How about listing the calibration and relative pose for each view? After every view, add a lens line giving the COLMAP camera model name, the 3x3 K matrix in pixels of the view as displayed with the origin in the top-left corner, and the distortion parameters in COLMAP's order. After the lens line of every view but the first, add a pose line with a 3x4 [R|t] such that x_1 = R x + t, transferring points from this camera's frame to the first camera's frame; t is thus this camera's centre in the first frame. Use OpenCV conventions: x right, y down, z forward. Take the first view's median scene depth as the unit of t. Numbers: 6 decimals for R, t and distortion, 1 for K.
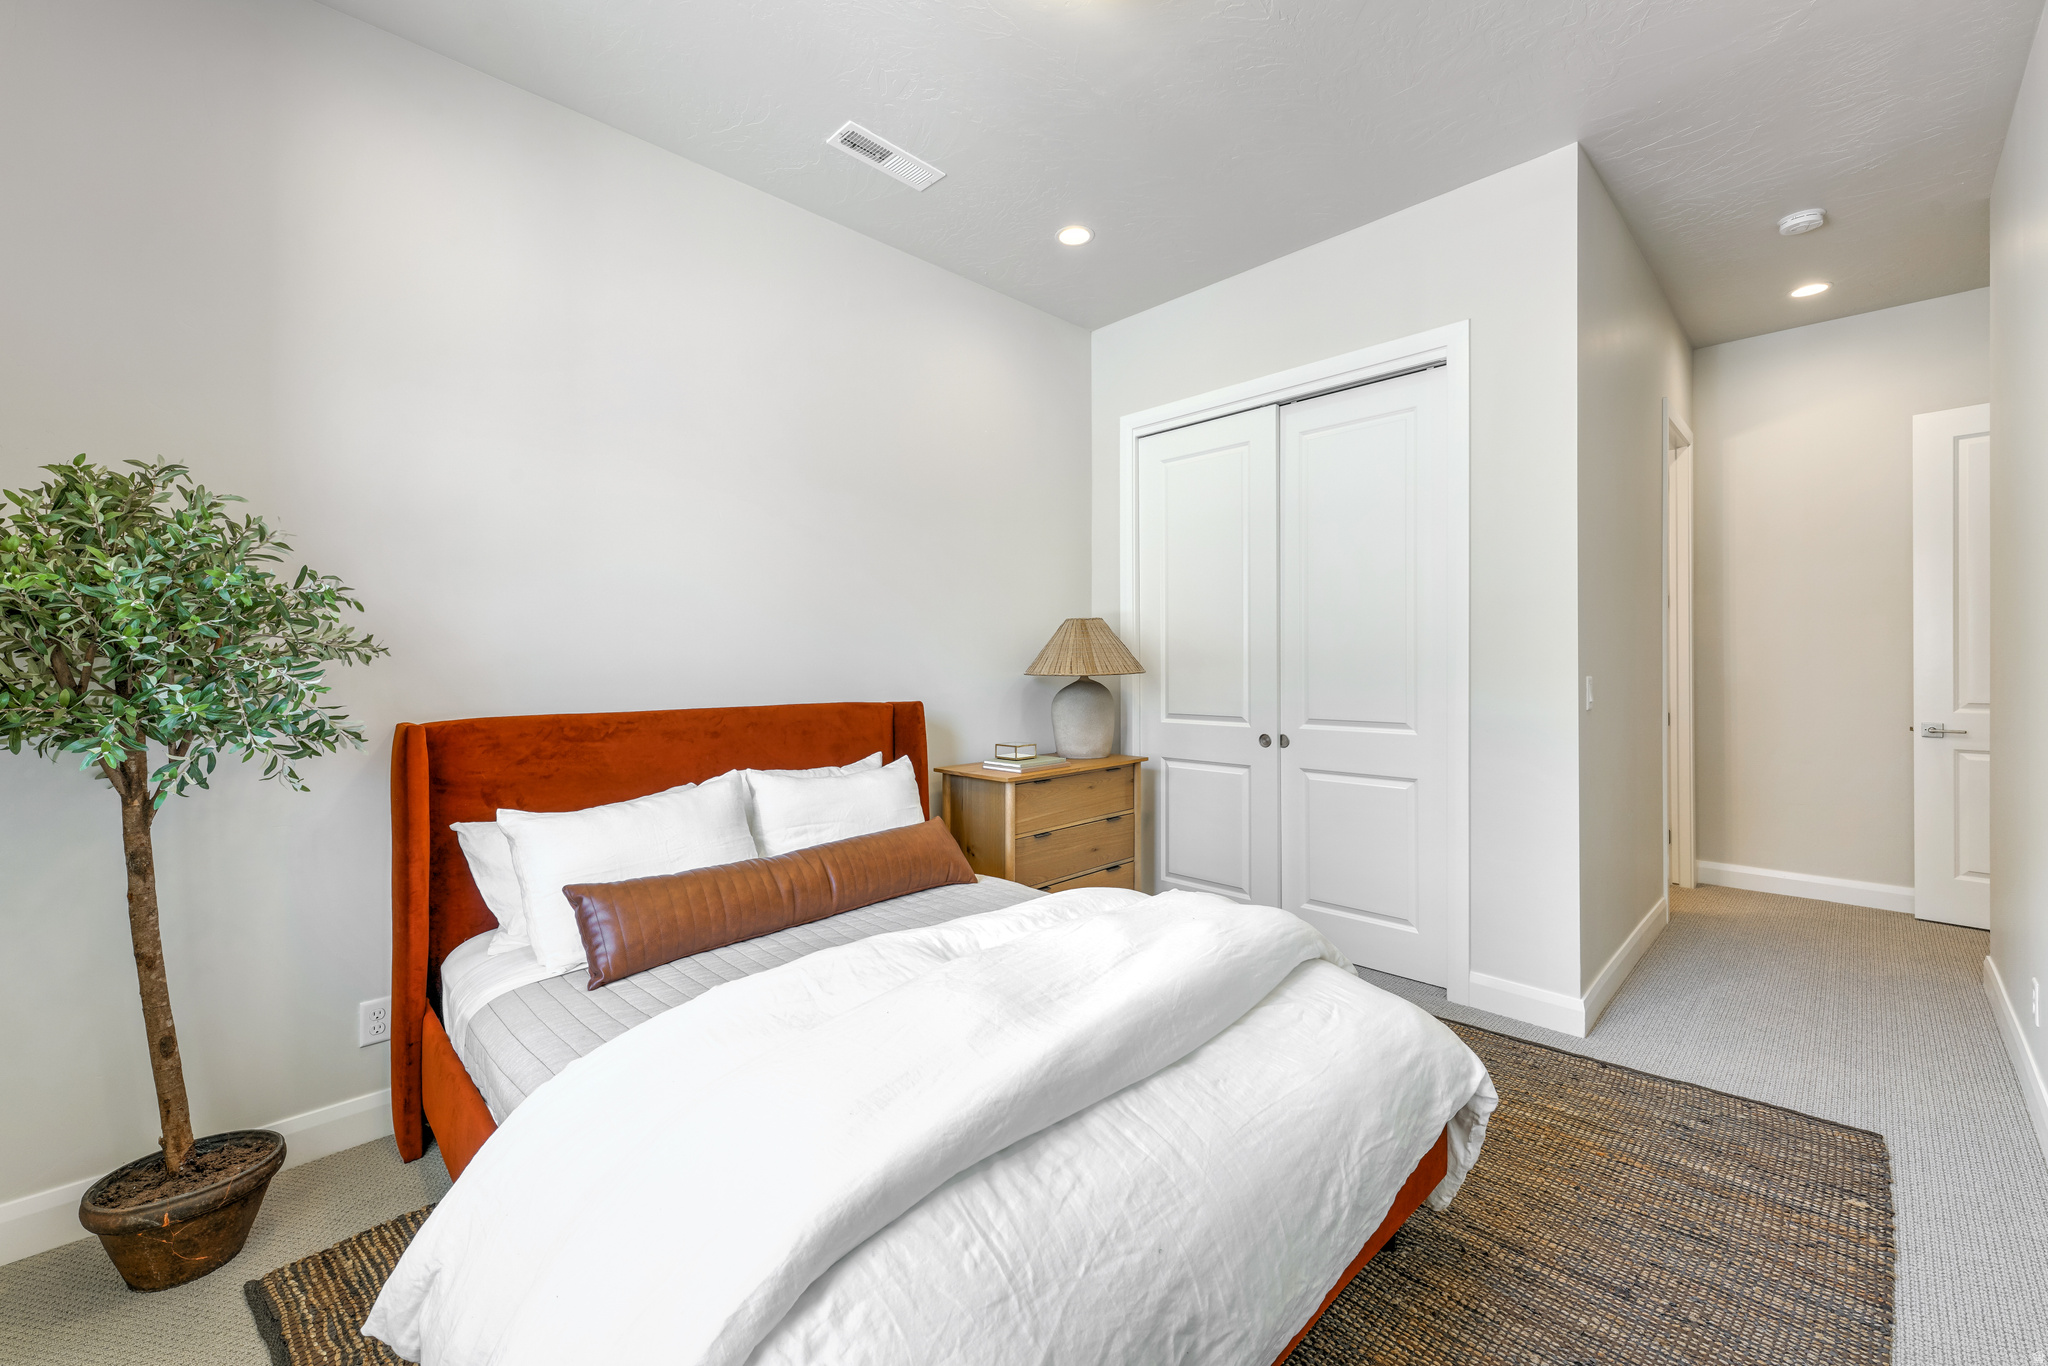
lens RADIAL K [[816.9, 0, 1018.5], [0, 816.9, 667.0], [0, 0, 1]] dist [0.002208, -0.000509]
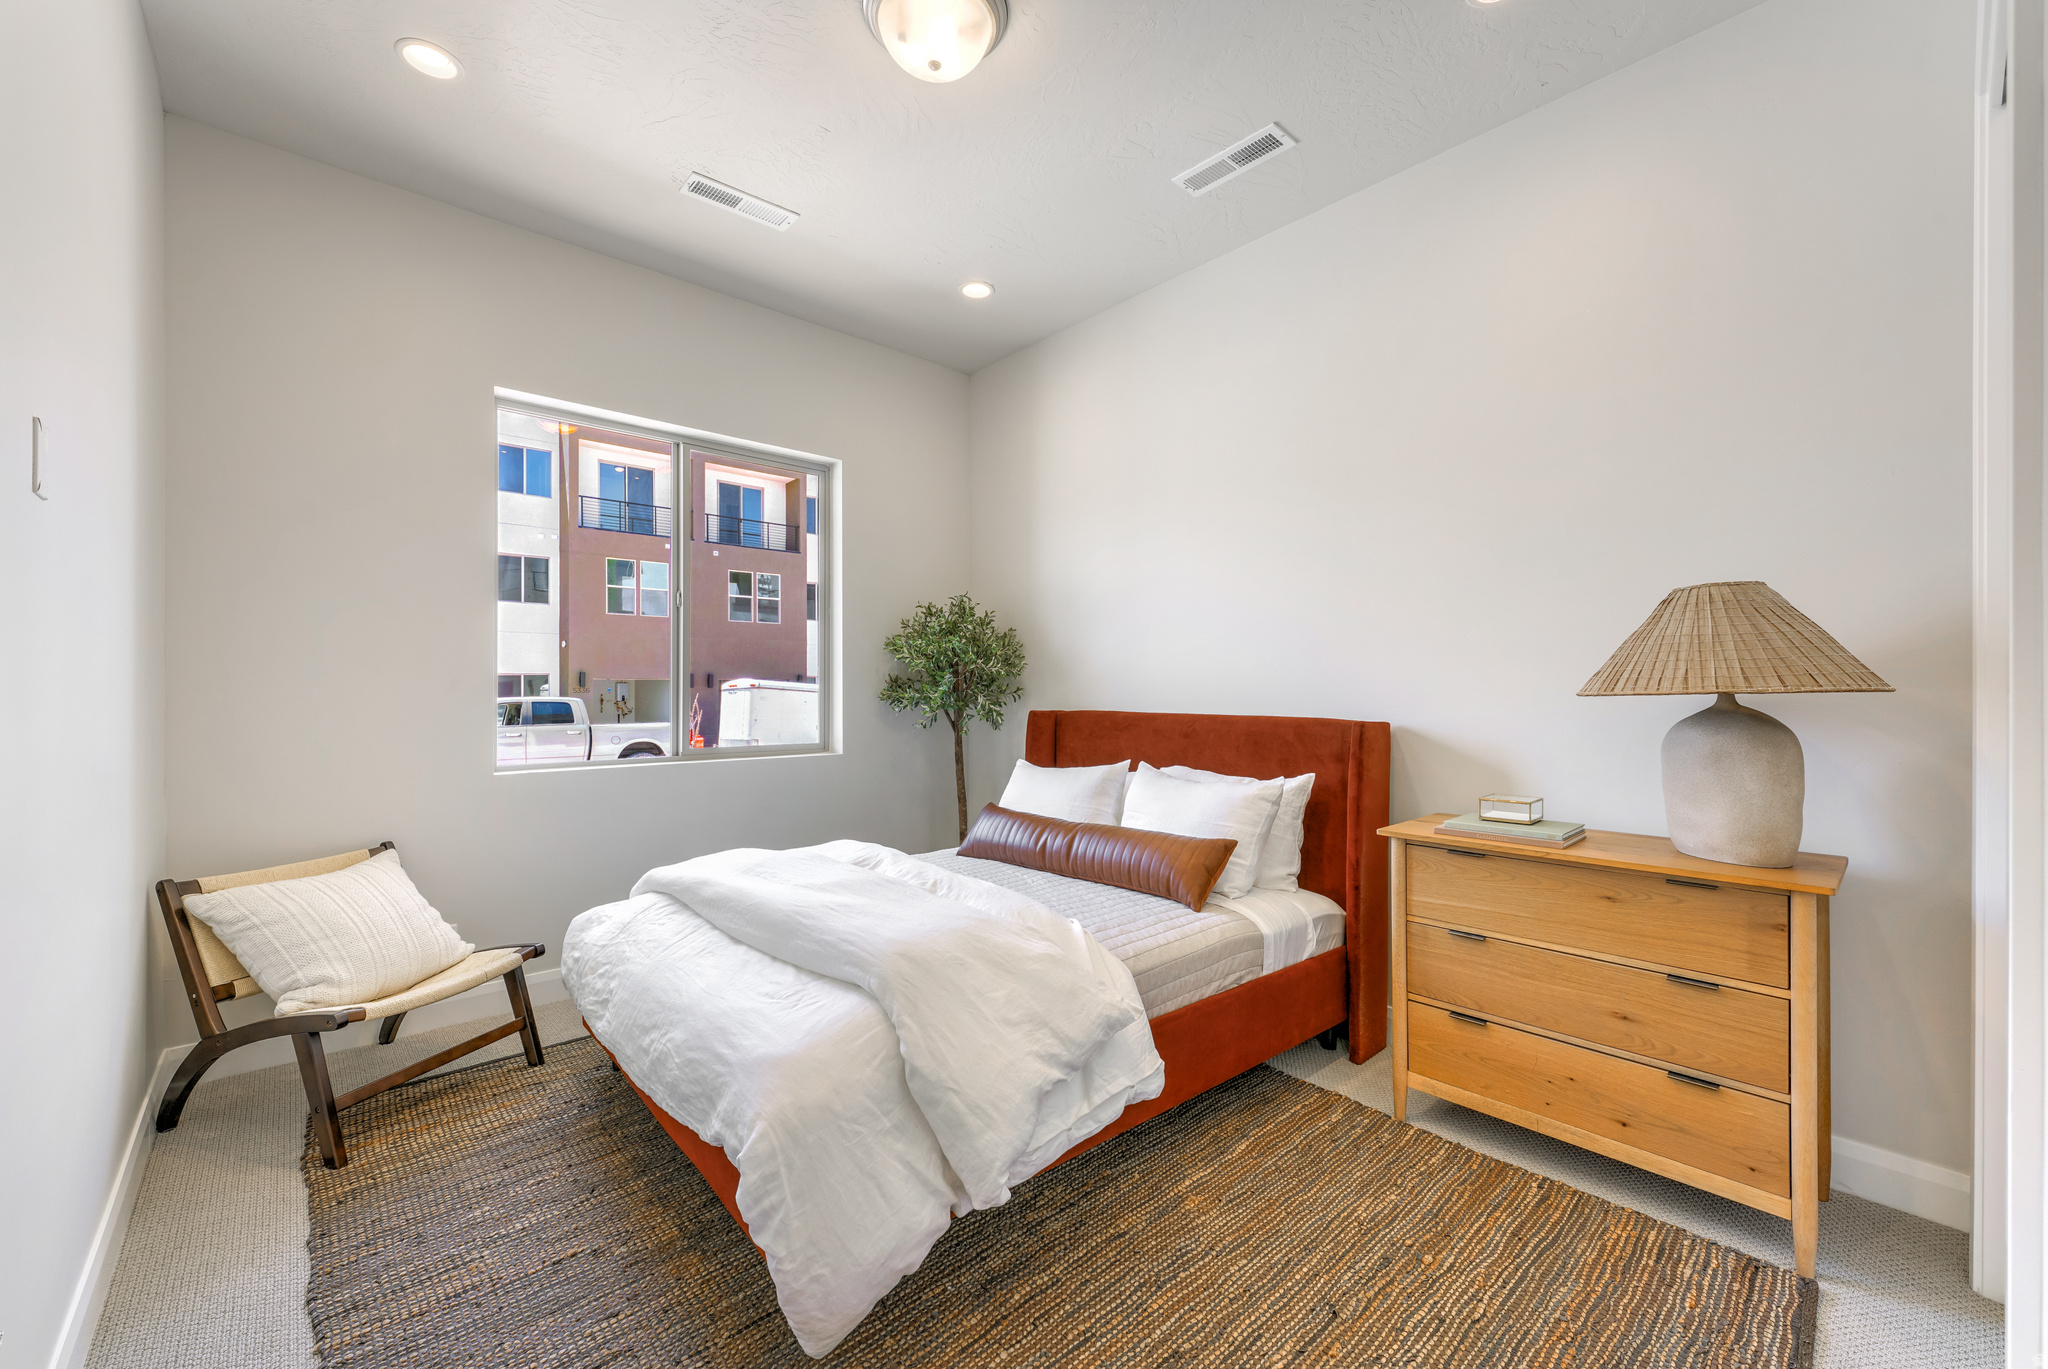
lens RADIAL K [[816.9, 0, 1012.7], [0, 816.9, 687.5], [0, 0, 1]] dist [0.002208, -0.000509]
pose [[-0.052781, 0.009516, -0.998561, 1.340103], [-0.003081, 0.999948, 0.009692, 0.001801], [0.998601, 0.003589, -0.052749, 1.274534]]
